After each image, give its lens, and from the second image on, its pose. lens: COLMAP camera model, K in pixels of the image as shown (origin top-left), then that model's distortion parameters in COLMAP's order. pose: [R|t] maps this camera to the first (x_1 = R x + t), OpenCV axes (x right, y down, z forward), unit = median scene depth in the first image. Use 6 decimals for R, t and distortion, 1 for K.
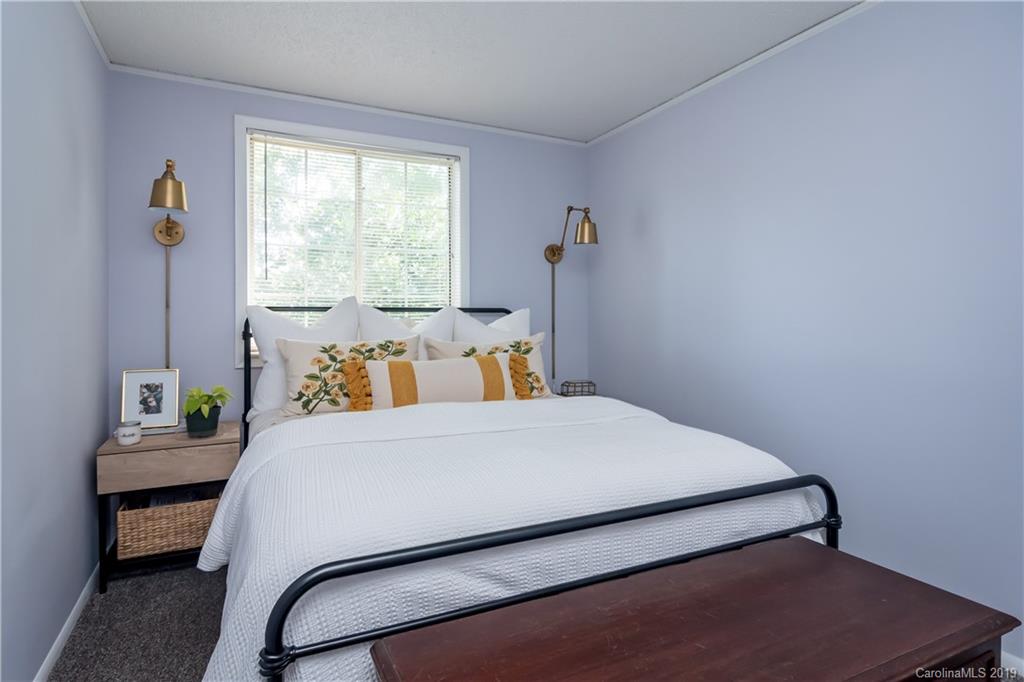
lens RADIAL K [[553.8, 0, 510.1], [0, 553.8, 335.0], [0, 0, 1]] dist [-0.002835, -0.001101]
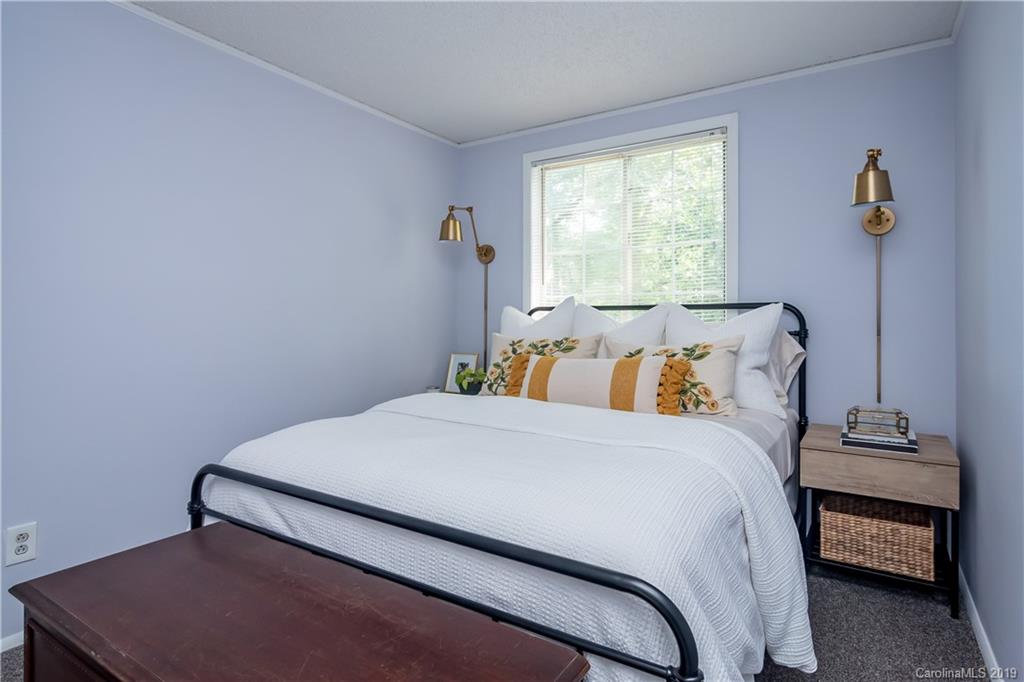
lens RADIAL K [[553.8, 0, 511.6], [0, 553.8, 333.2], [0, 0, 1]] dist [-0.002835, -0.001101]
pose [[0.513301, 0.025036, -0.857844, 0.641163], [-0.019290, 0.999658, 0.017633, -0.015547], [0.857992, 0.007497, 0.513608, 0.369336]]
